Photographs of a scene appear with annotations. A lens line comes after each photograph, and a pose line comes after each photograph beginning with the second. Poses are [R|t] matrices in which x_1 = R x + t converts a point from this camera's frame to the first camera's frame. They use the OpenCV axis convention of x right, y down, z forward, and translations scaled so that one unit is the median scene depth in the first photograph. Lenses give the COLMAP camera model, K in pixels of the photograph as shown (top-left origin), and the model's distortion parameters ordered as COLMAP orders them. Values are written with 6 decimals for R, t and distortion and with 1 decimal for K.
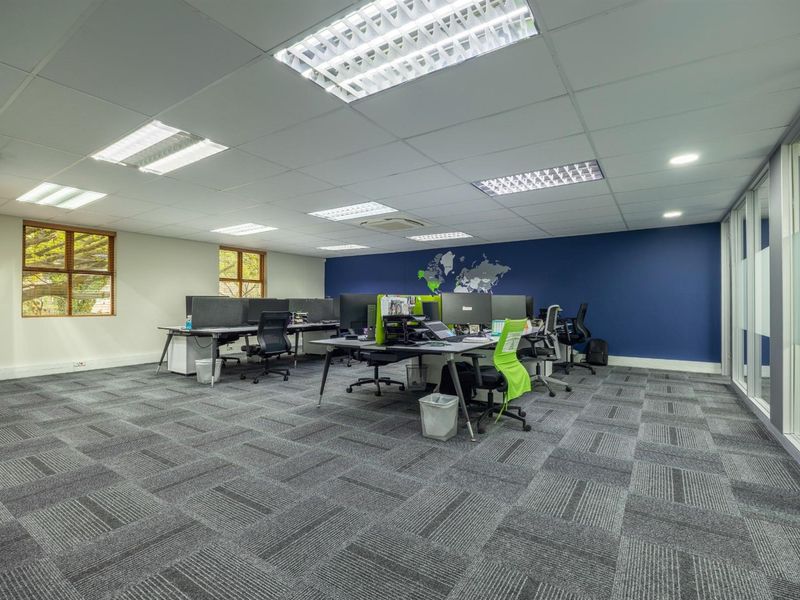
lens RADIAL K [[381.3, 0, 396.5], [0, 381.3, 296.8], [0, 0, 1]] dist [-0.003361, -0.001709]
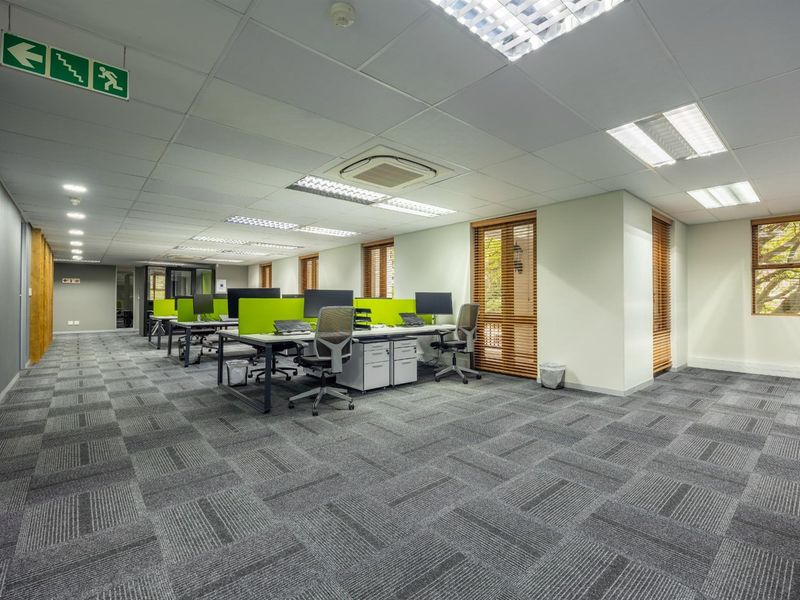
lens RADIAL K [[381.3, 0, 396.5], [0, 381.3, 296.8], [0, 0, 1]] dist [-0.003361, -0.001709]
pose [[-0.262883, -0.012913, -0.964741, 0.545221], [0.020229, 0.999617, -0.018892, 0.010376], [0.964616, -0.024482, -0.262521, 0.703636]]
